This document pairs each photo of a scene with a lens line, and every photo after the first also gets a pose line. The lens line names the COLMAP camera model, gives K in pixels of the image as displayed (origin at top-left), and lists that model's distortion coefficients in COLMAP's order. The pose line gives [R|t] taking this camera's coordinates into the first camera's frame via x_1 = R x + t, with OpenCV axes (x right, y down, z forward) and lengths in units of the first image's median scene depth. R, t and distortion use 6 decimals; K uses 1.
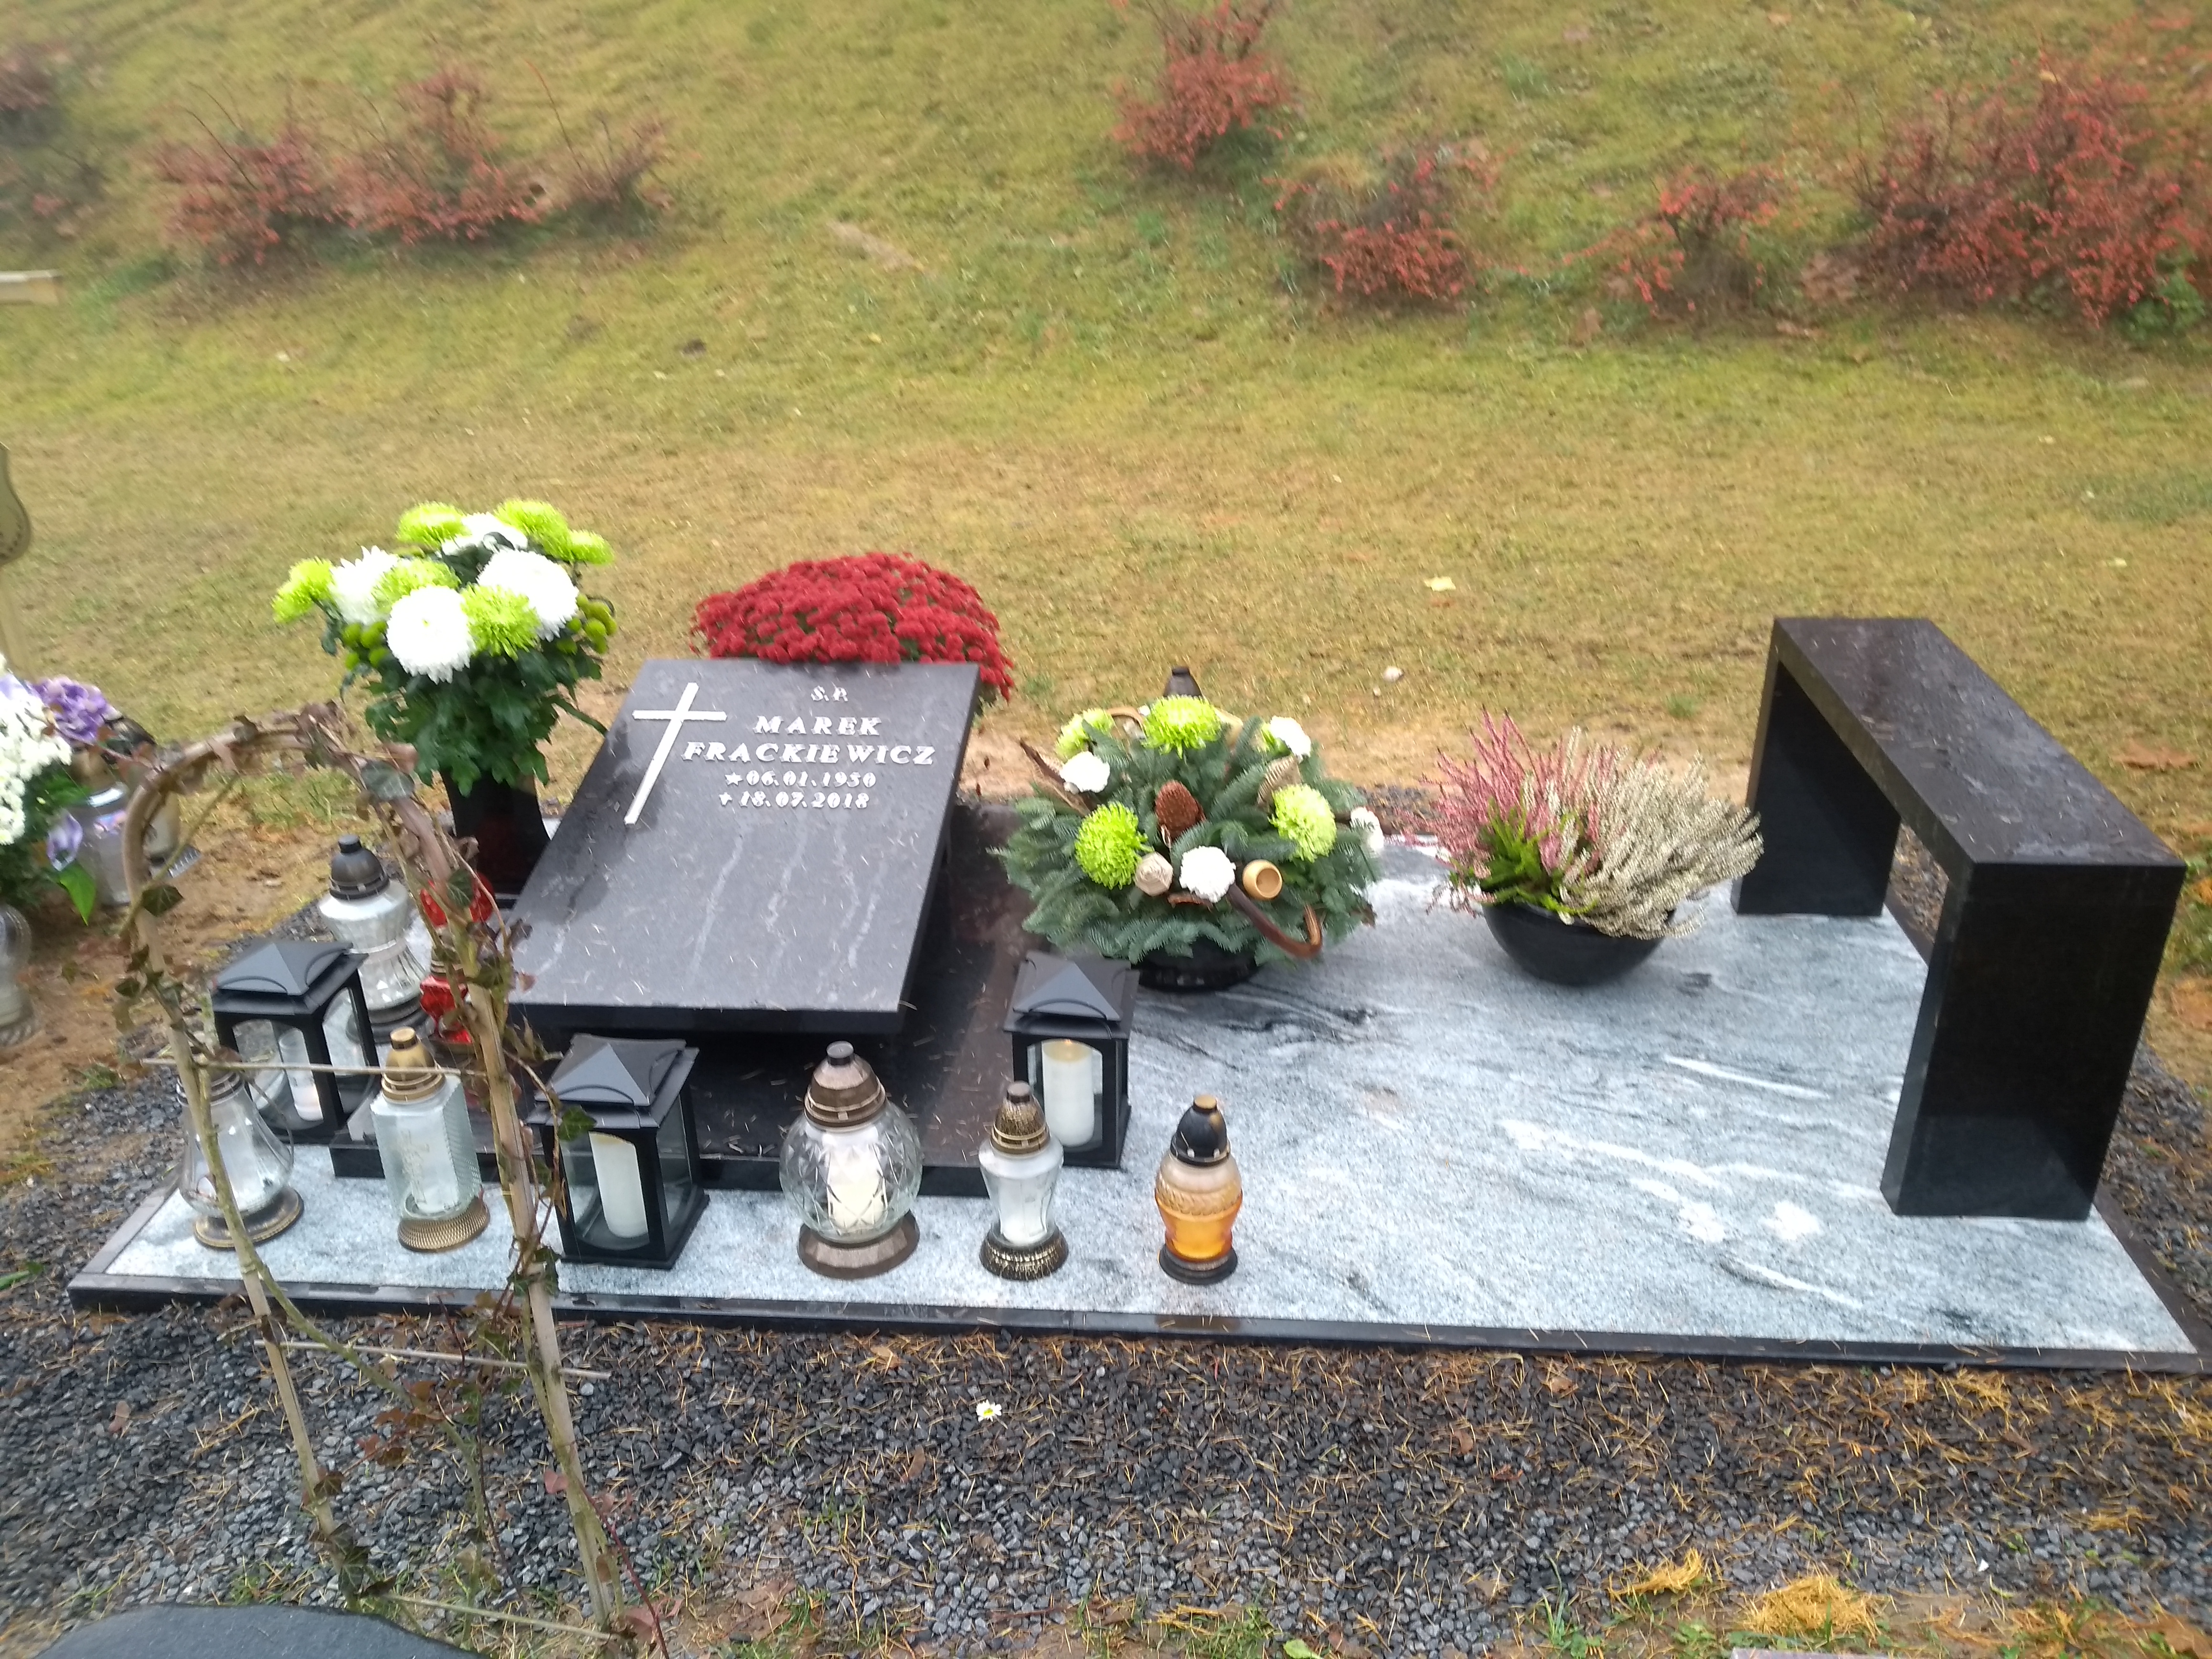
lens RADIAL K [[1700.8, 0, 1102.0], [0, 1700.8, 818.8], [0, 0, 1]] dist [0.143830, -0.310025]
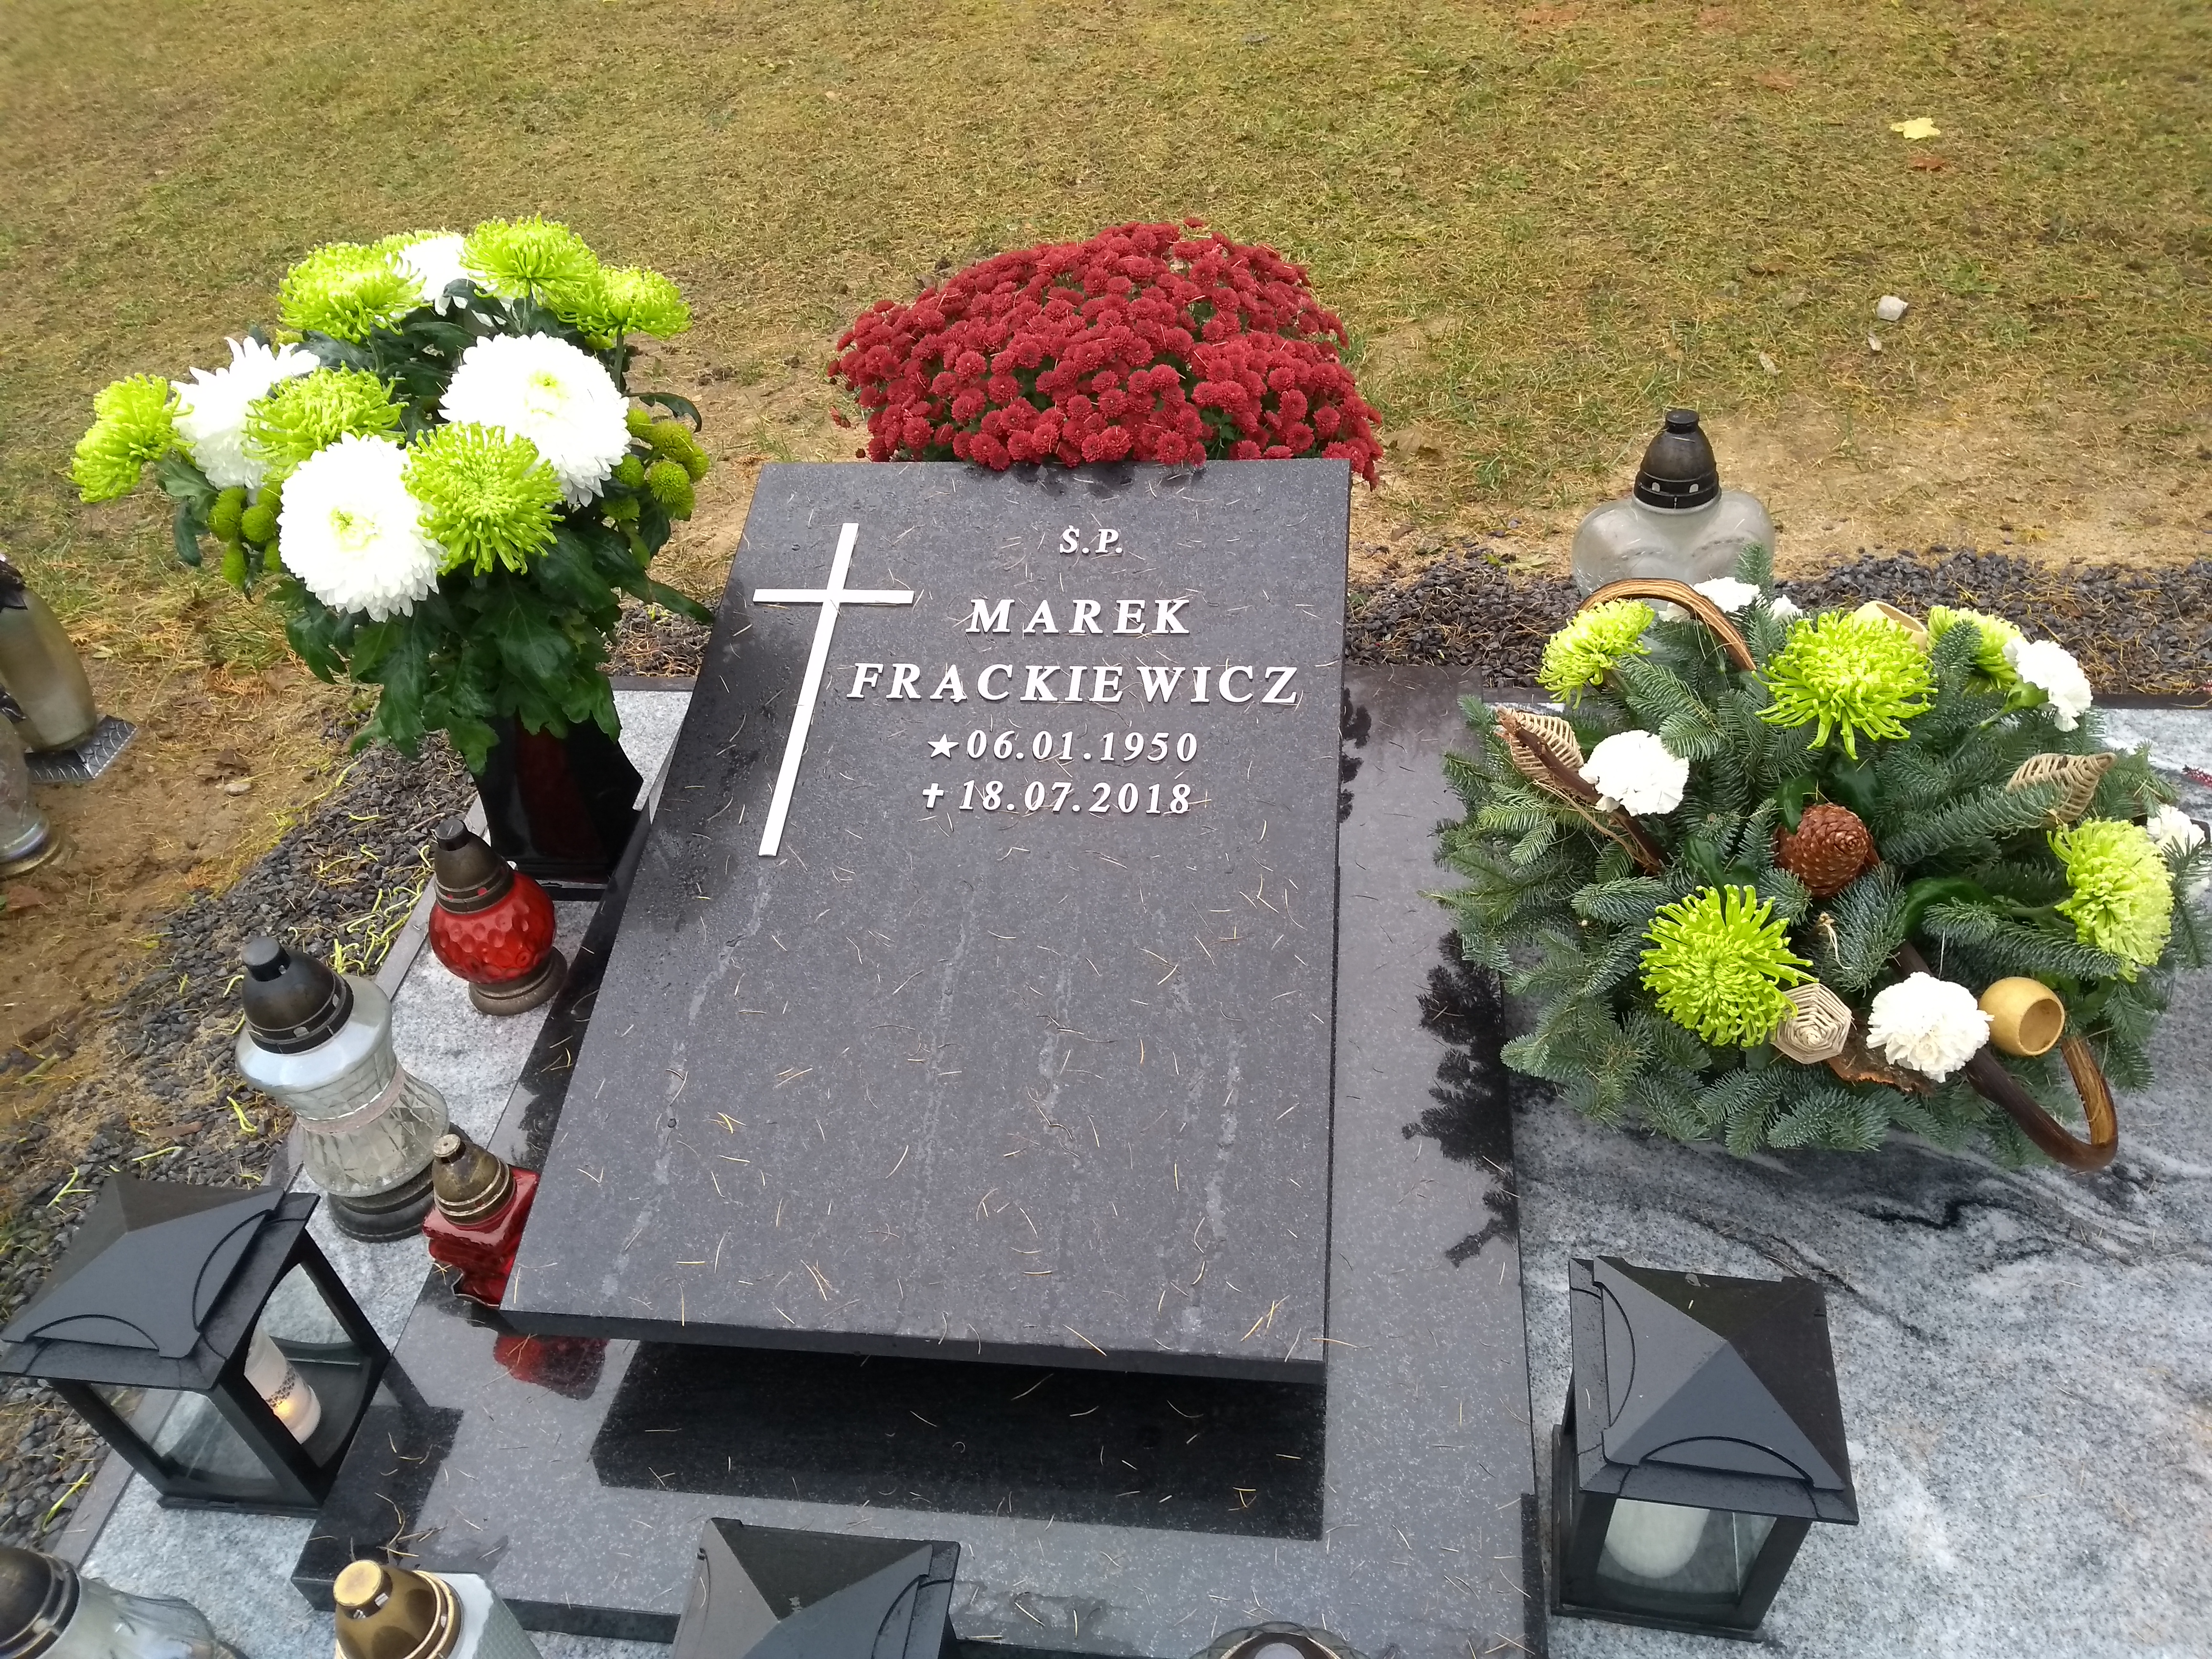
lens RADIAL K [[1760.4, 0, 1106.0], [0, 1760.4, 829.5], [0, 0, 1]] dist [0.051050, -0.092073]
pose [[0.996701, -0.012965, -0.080114, -0.115412], [0.035477, 0.957446, 0.286425, -0.154651], [0.072992, -0.288323, 0.954747, 0.448795]]
